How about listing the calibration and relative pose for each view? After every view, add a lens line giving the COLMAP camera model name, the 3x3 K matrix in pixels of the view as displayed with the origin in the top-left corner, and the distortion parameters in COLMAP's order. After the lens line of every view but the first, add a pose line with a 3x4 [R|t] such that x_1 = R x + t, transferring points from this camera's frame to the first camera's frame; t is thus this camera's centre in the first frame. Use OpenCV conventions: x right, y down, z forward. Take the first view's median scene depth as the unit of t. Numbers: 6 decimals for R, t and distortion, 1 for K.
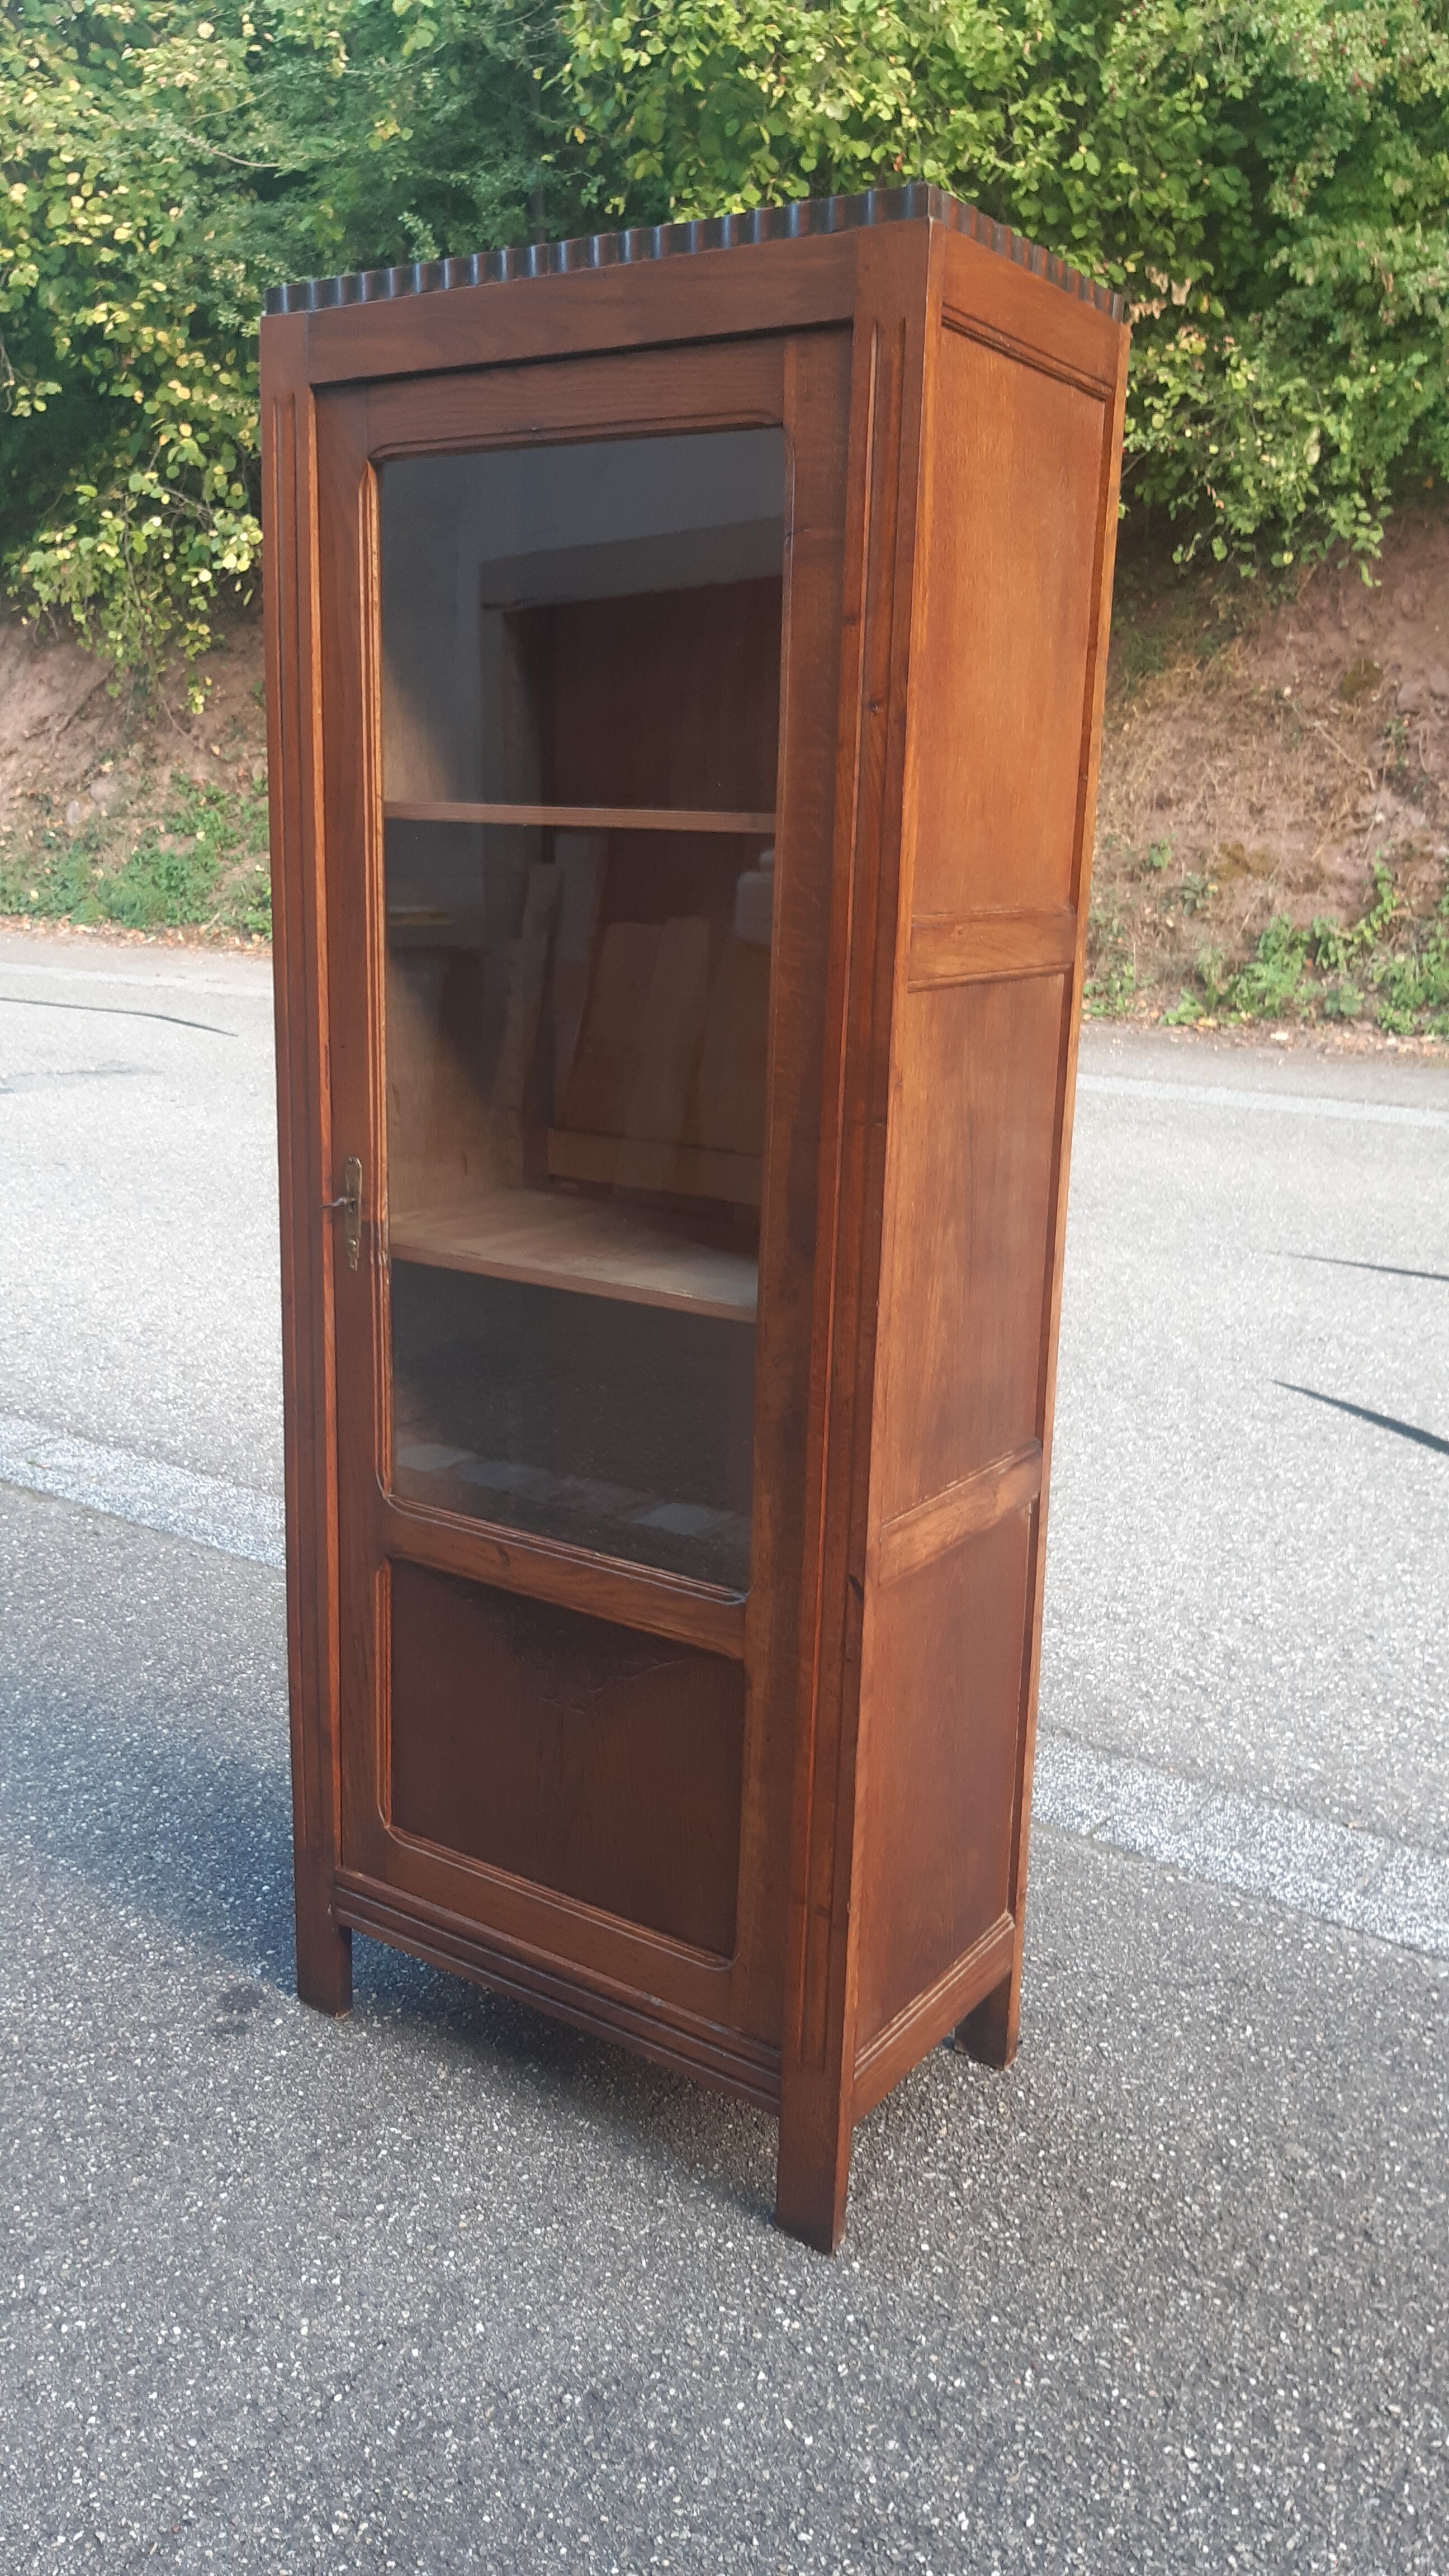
lens RADIAL K [[2013.9, 0, 732.0], [0, 2013.9, 1285.2], [0, 0, 1]] dist [0.056215, -0.115629]
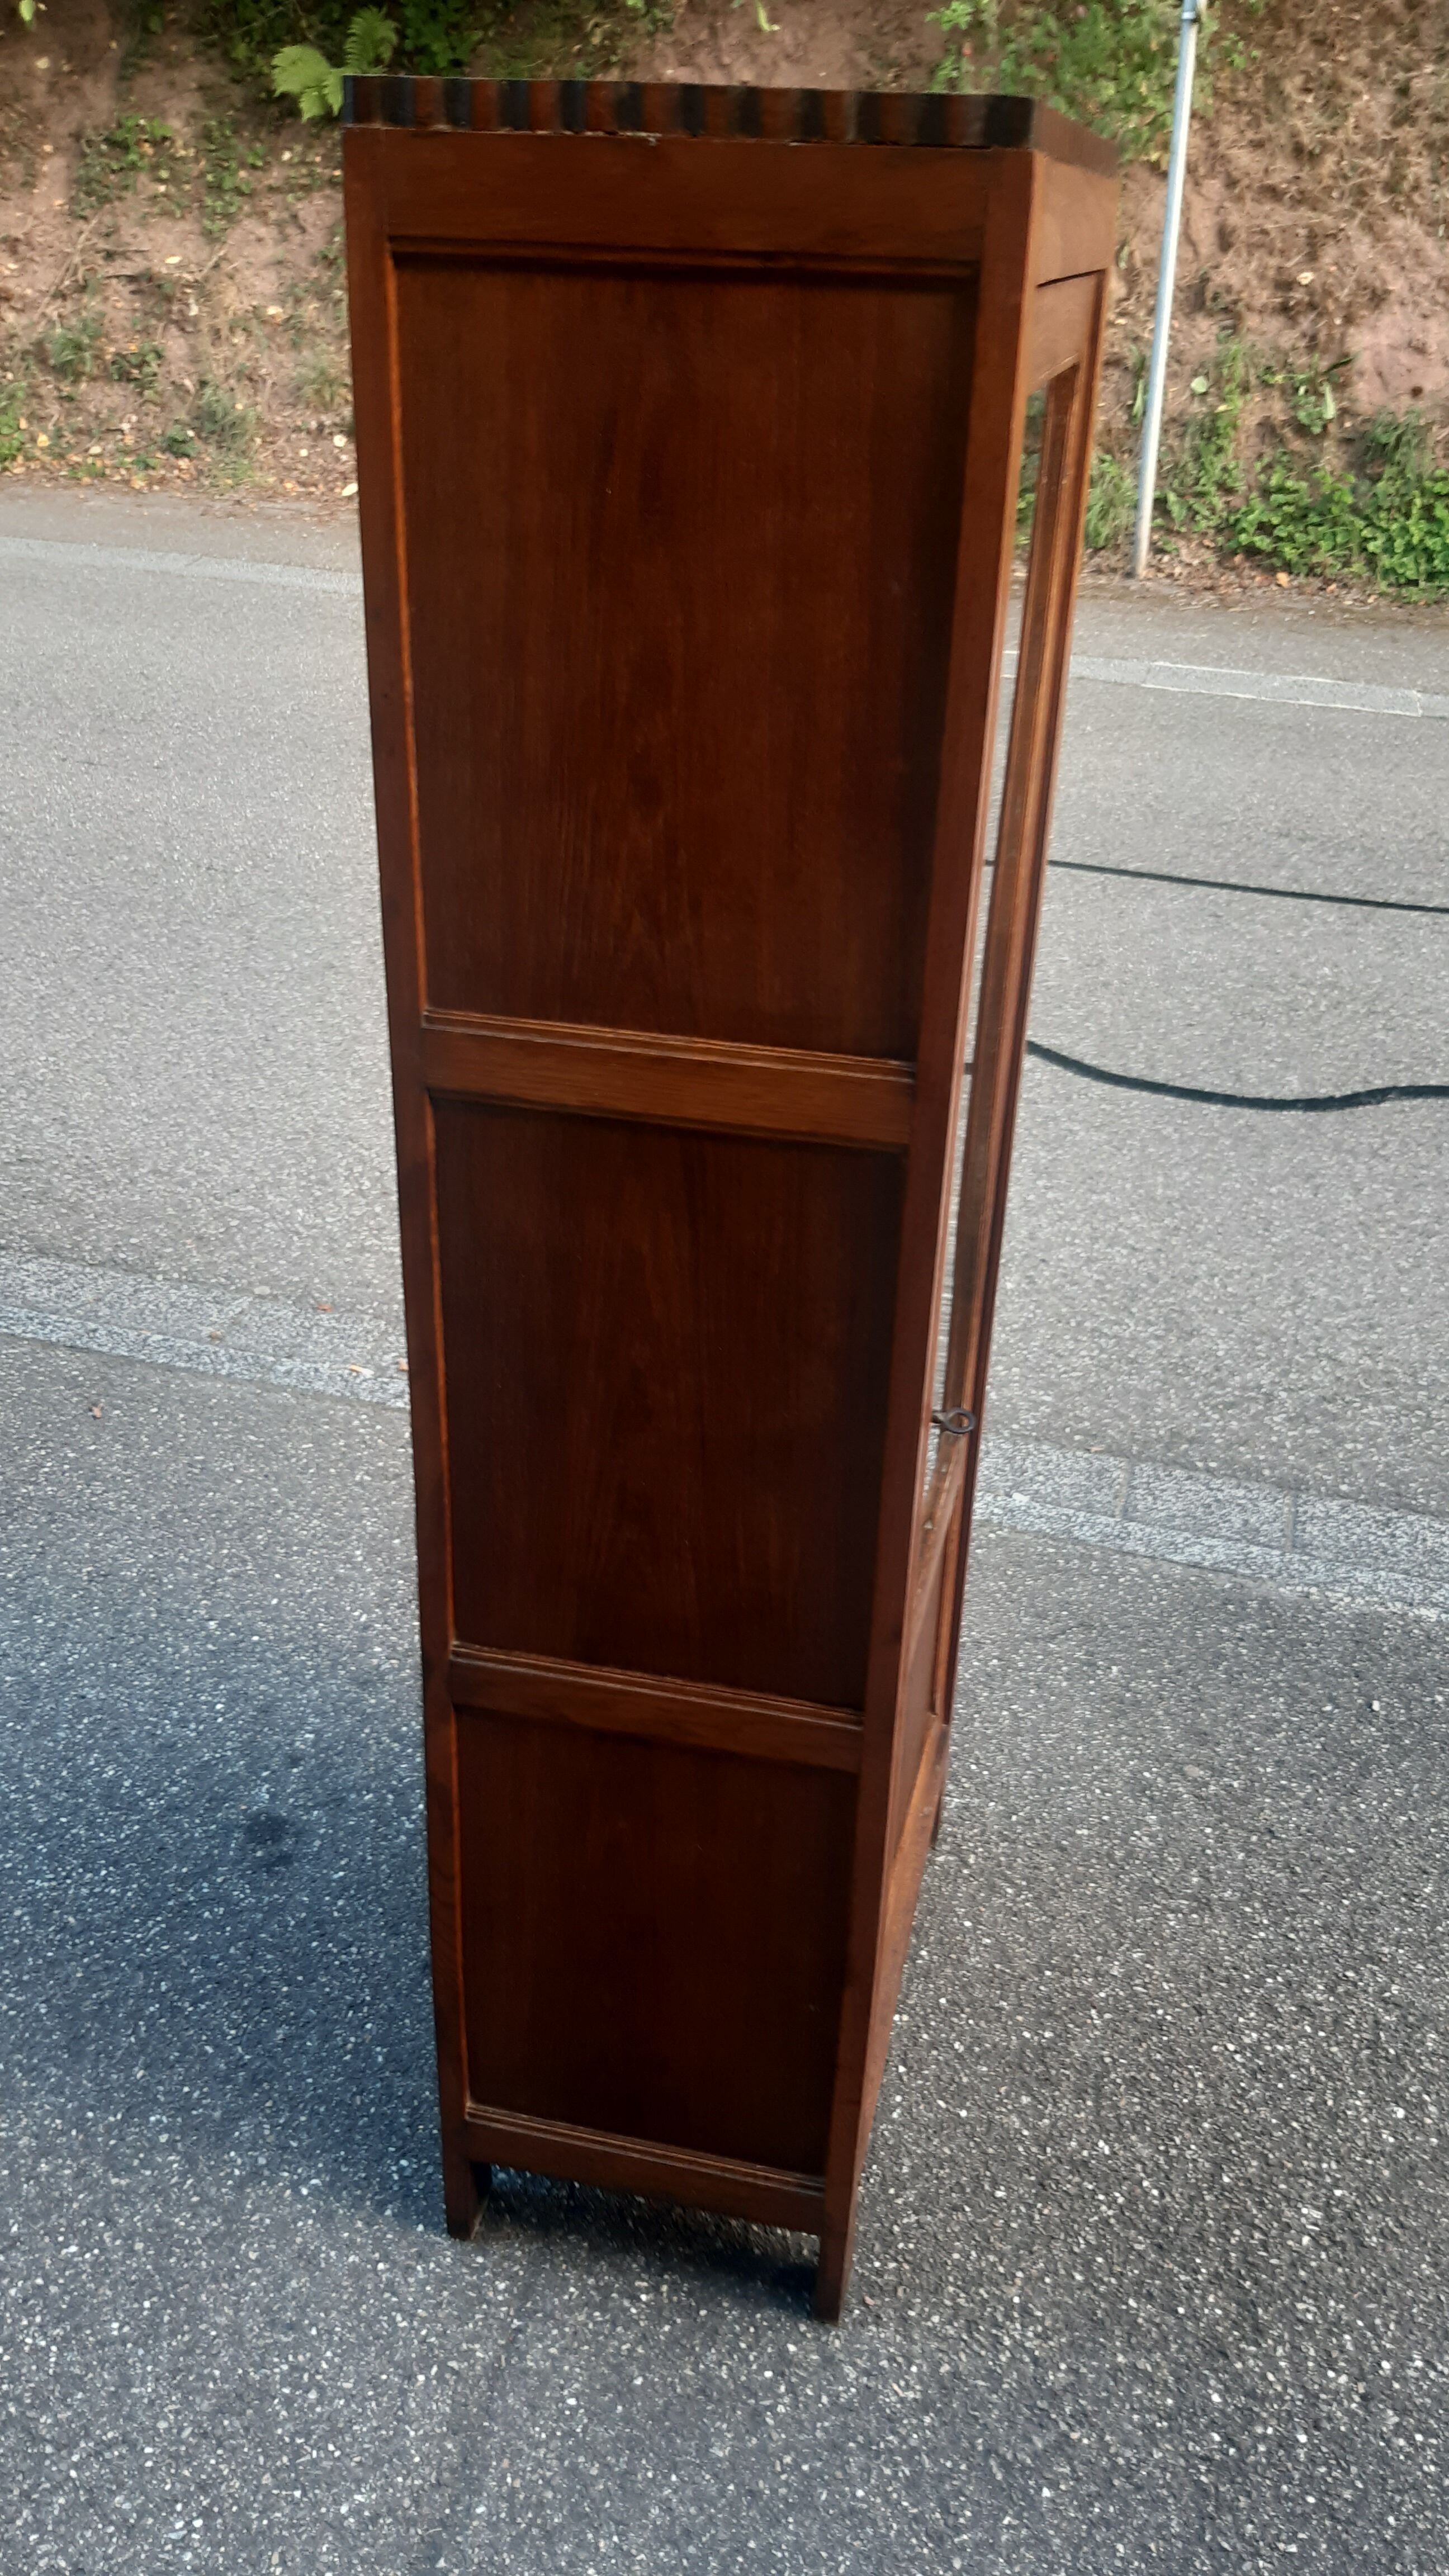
lens RADIAL K [[1991.8, 0, 756.6], [0, 1991.8, 1338.5], [0, 0, 1]] dist [0.073286, -0.153287]
pose [[0.939815, -0.141882, 0.310833, -0.263170], [0.046759, 0.954557, 0.294336, -0.167568], [-0.338469, -0.262087, 0.903742, 0.035648]]
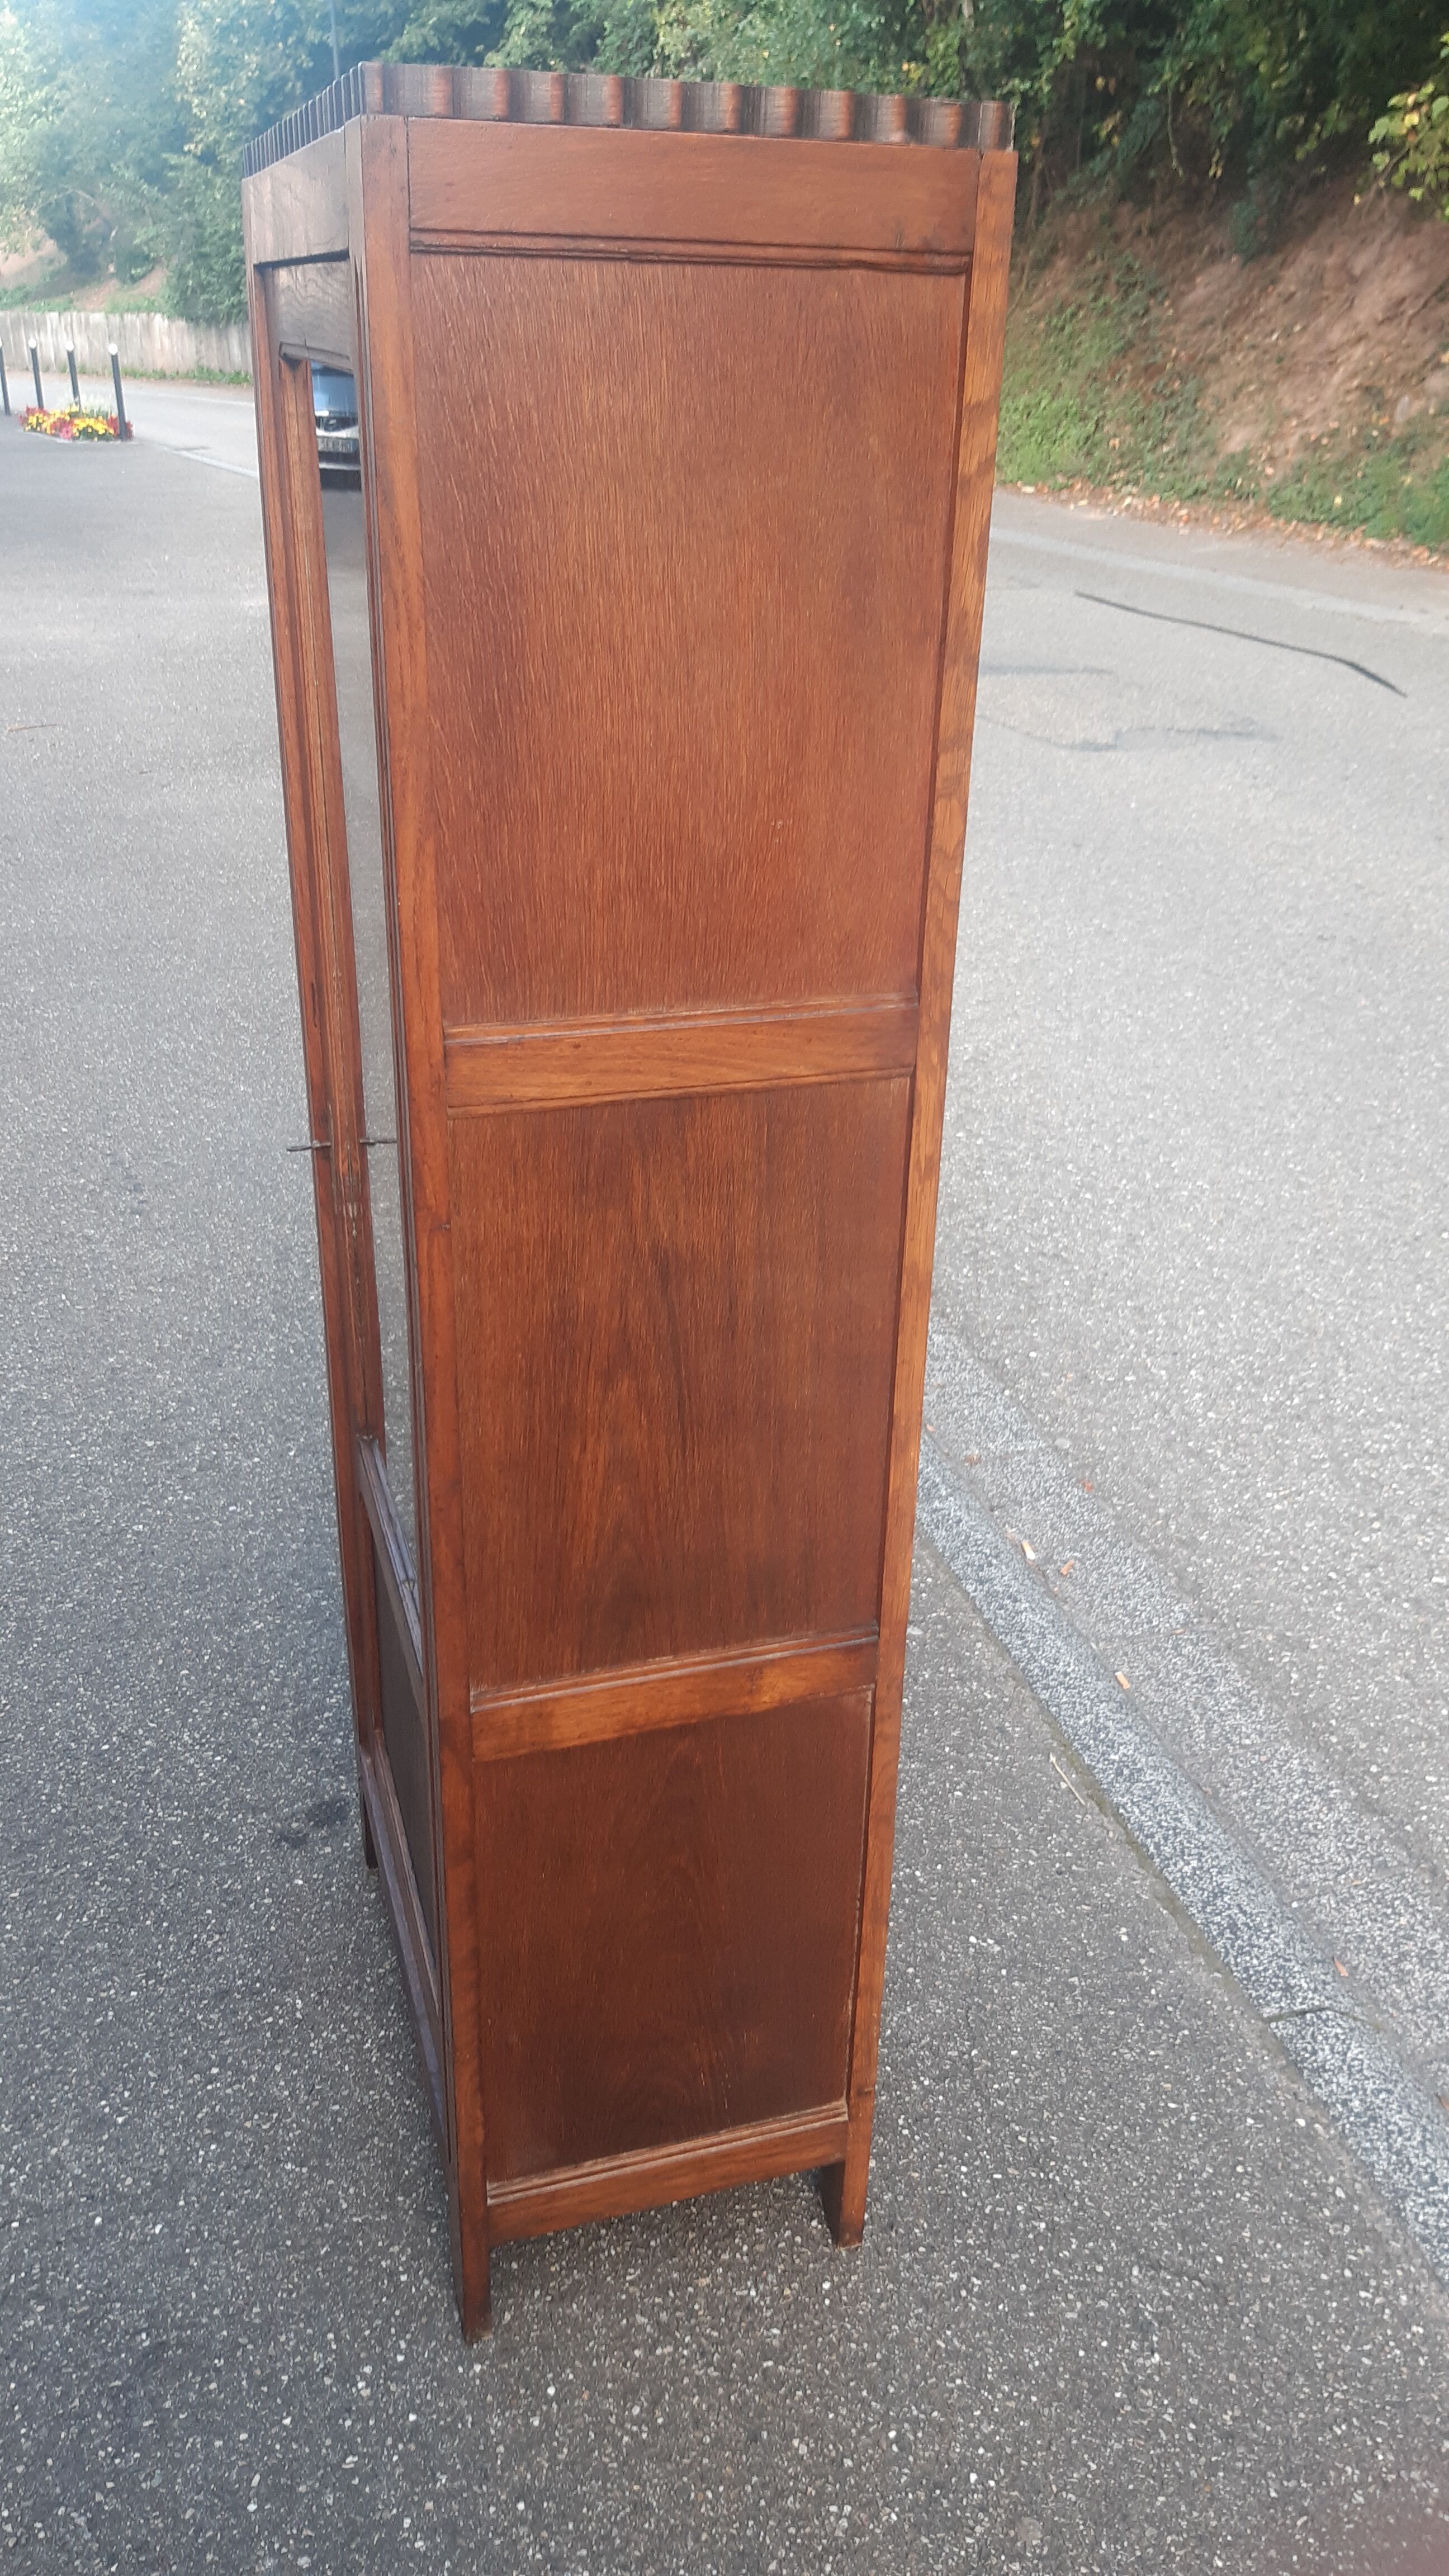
lens RADIAL K [[2005.7, 0, 729.3], [0, 2005.7, 1283.0], [0, 0, 1]] dist [0.056757, -0.115886]
pose [[0.782829, 0.257394, -0.566505, 0.419716], [-0.141572, 0.960231, 0.240652, -0.190388], [0.605918, -0.108188, 0.788136, 0.280546]]
